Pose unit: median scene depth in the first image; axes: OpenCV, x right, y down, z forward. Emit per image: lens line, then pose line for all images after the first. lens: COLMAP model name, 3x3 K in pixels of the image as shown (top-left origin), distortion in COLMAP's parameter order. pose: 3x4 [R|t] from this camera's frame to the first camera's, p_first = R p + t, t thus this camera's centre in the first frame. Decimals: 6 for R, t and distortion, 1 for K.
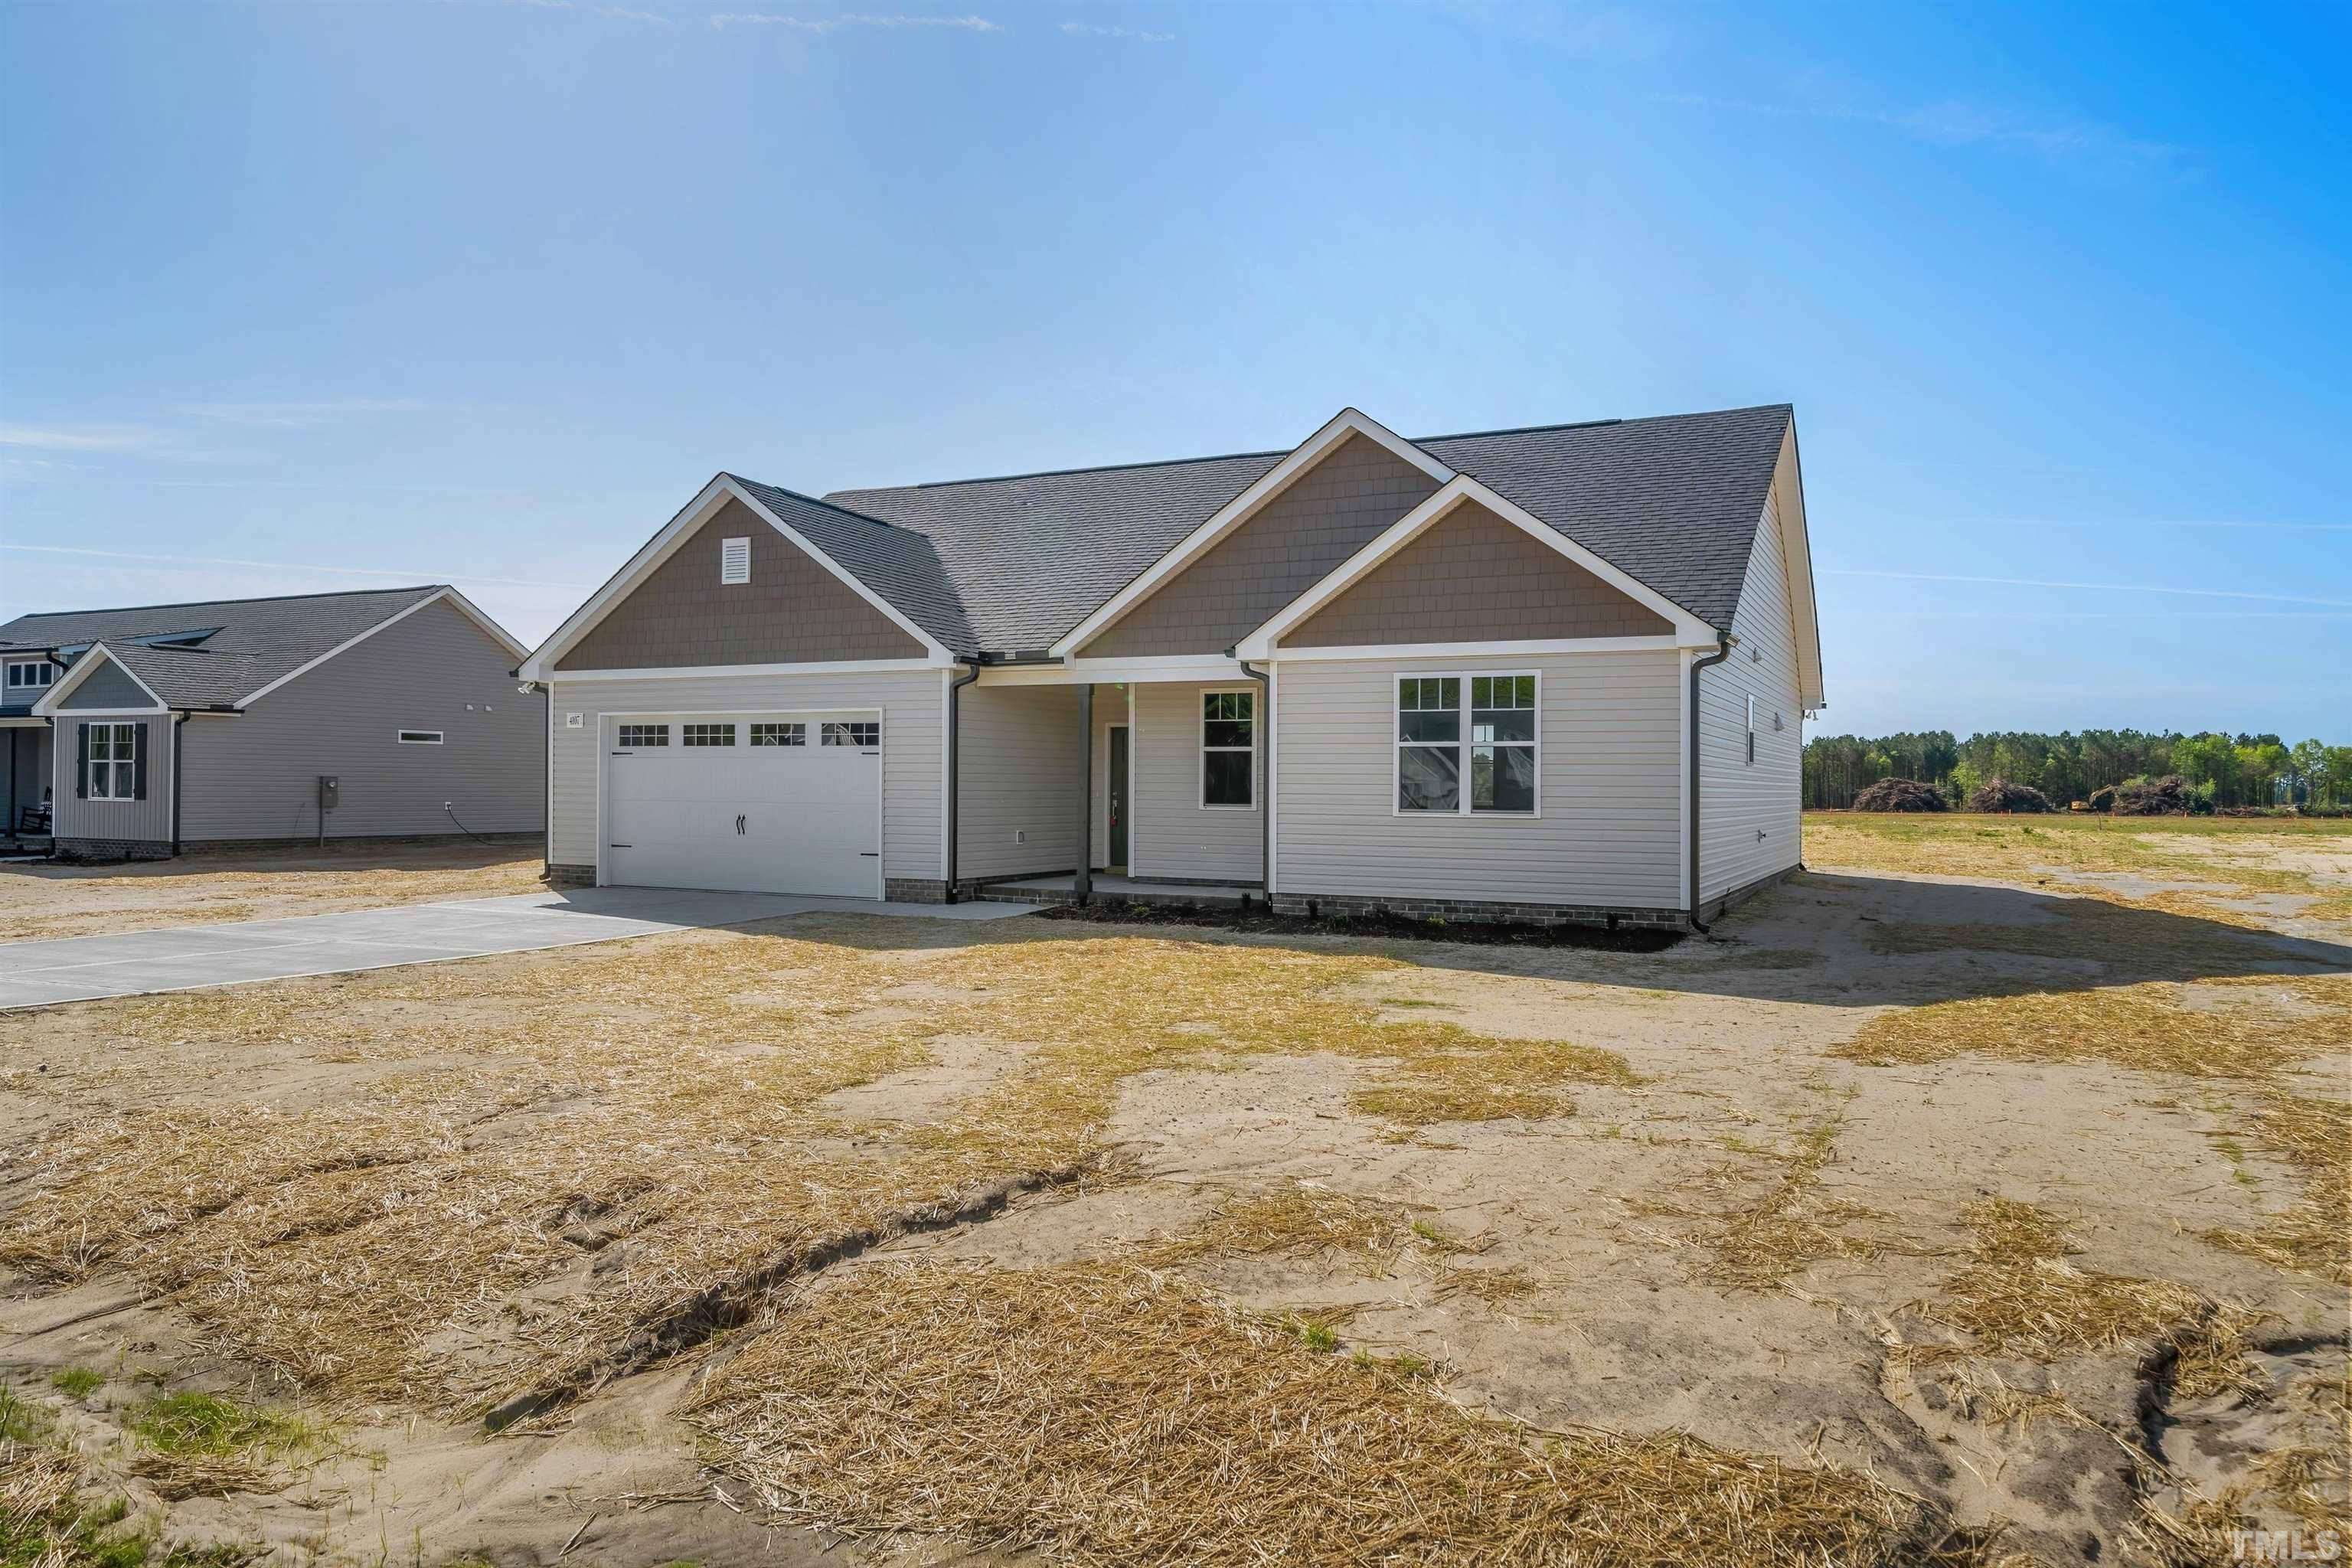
lens RADIAL K [[1612.9, 0, 1175.4], [0, 1612.9, 778.5], [0, 0, 1]] dist [0.007842, -0.003438]
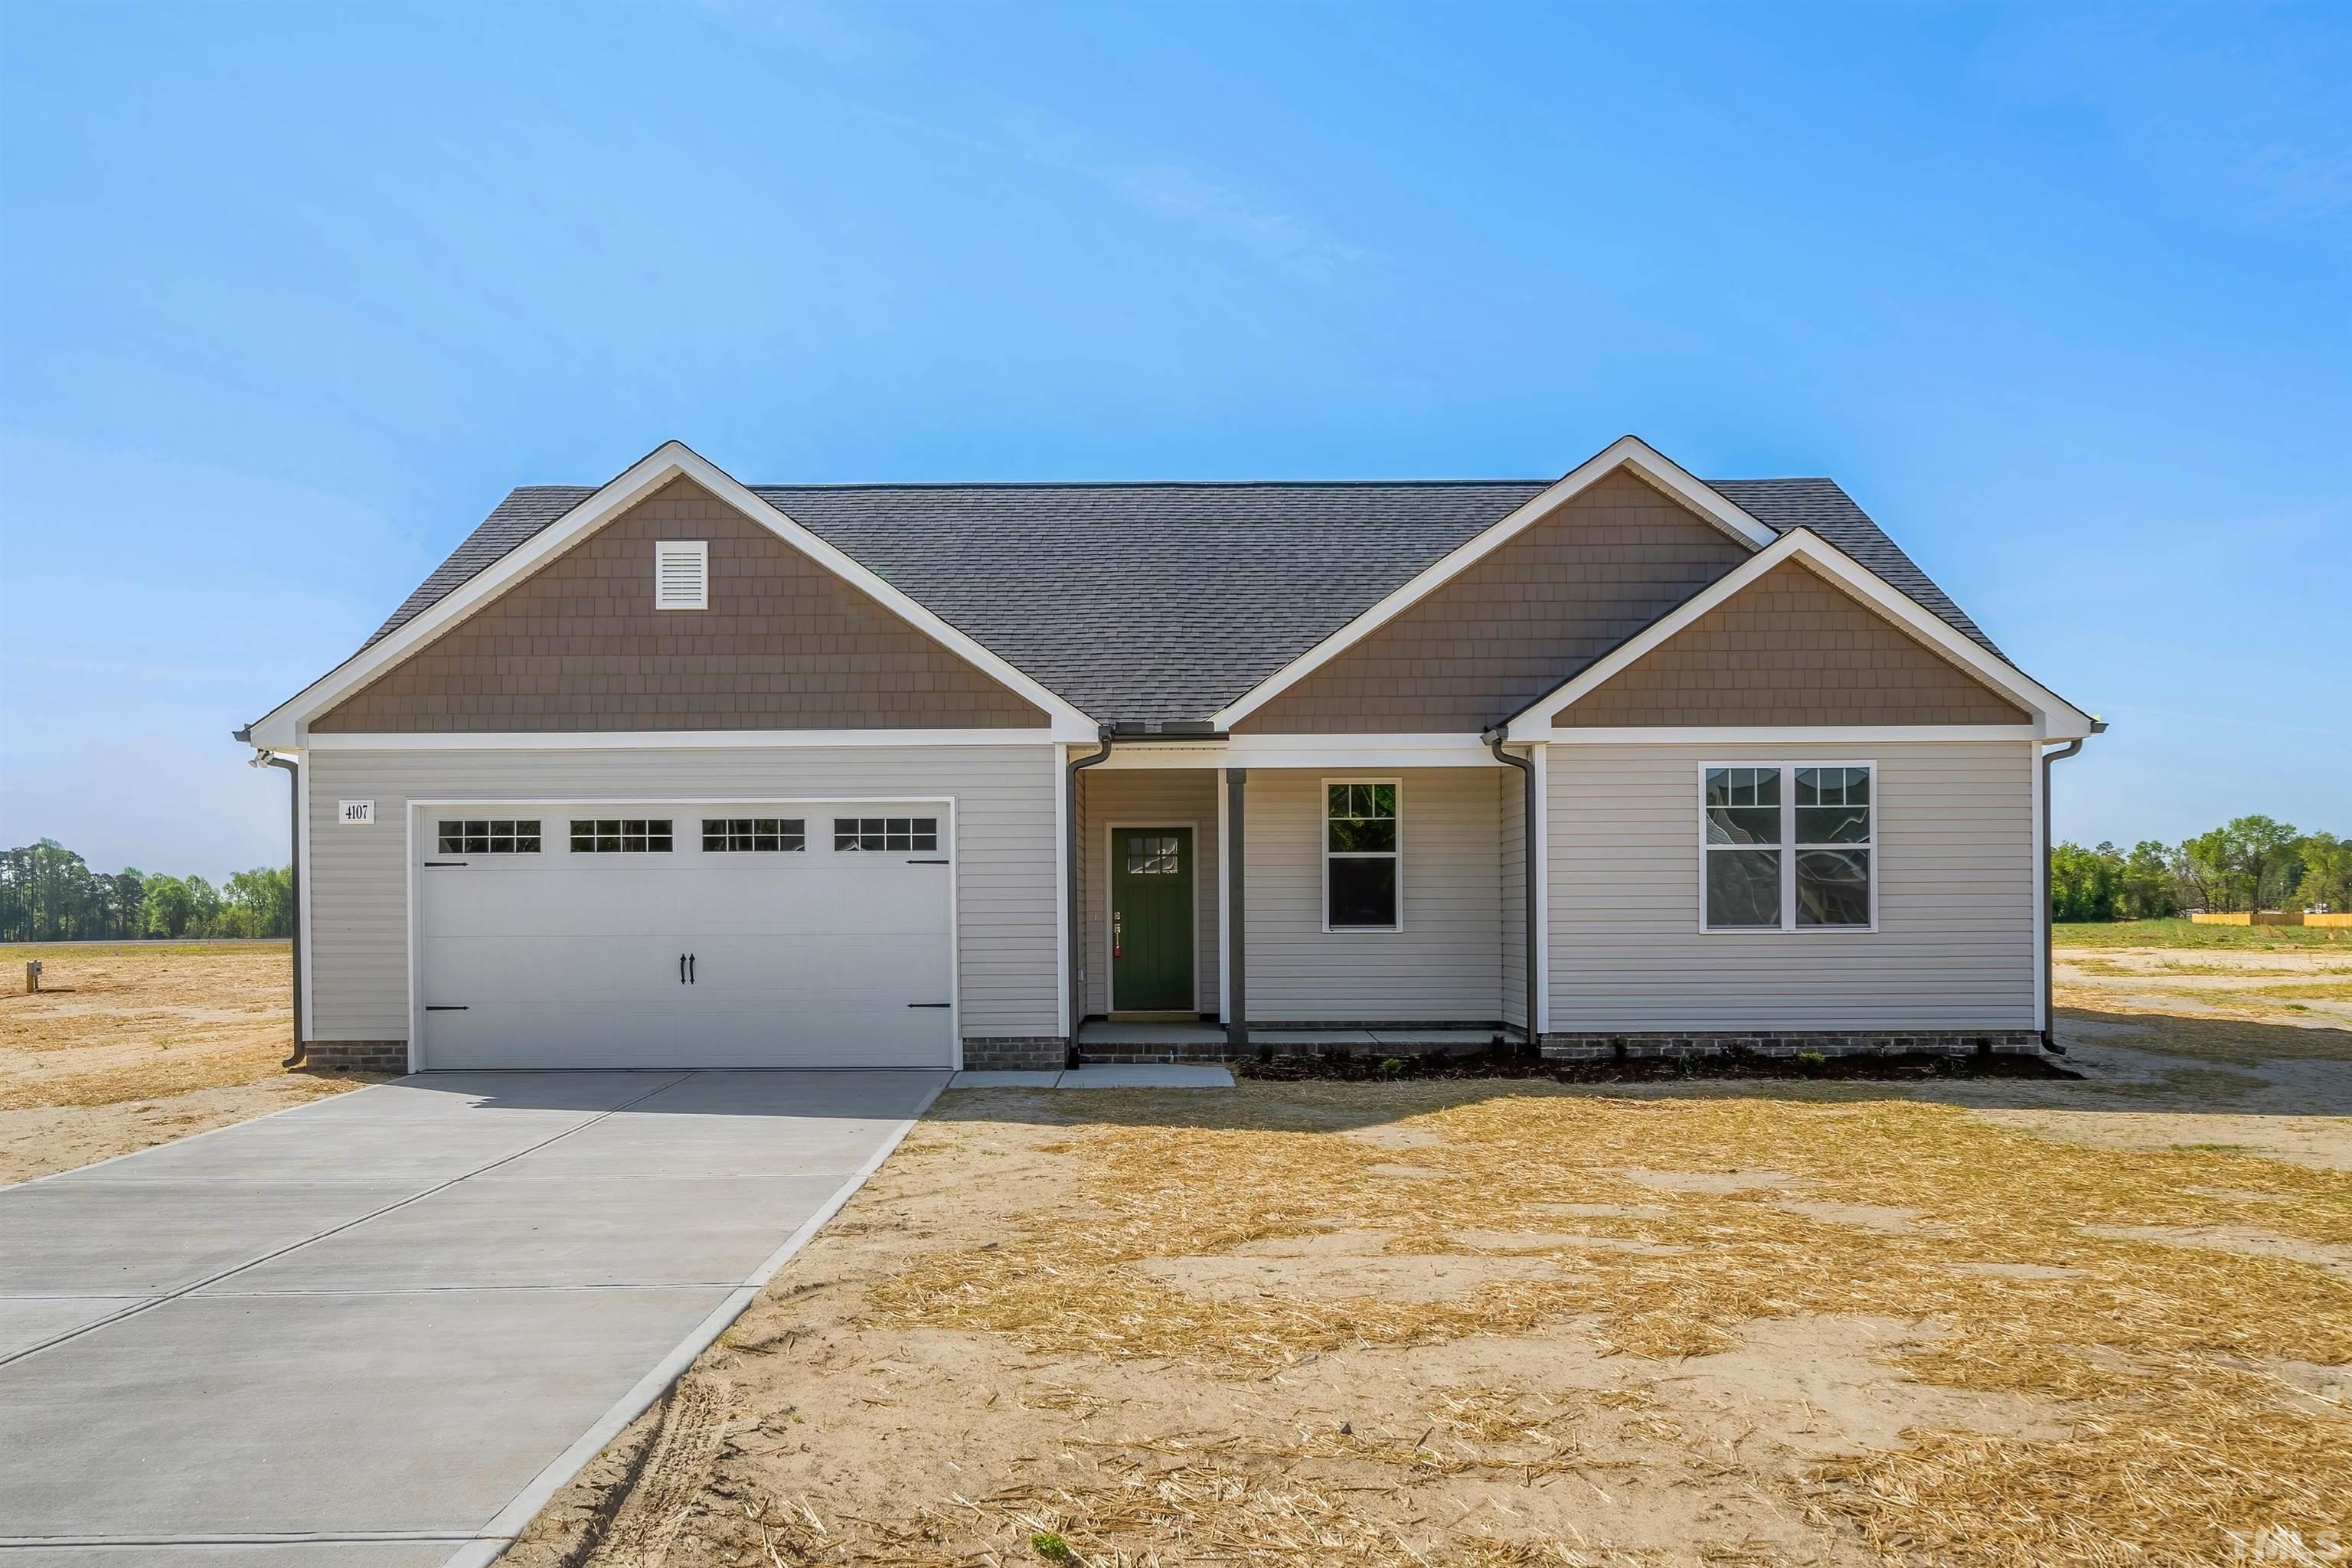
lens RADIAL K [[1858.1, 0, 1176.3], [0, 1858.1, 916.9], [0, 0, 1]] dist [-0.009980, 0.001528]
pose [[0.892671, -0.017464, 0.450369, -0.472717], [0.011383, 0.999804, 0.016207, -0.003639], [-0.450564, -0.009341, 0.892695, 0.236535]]
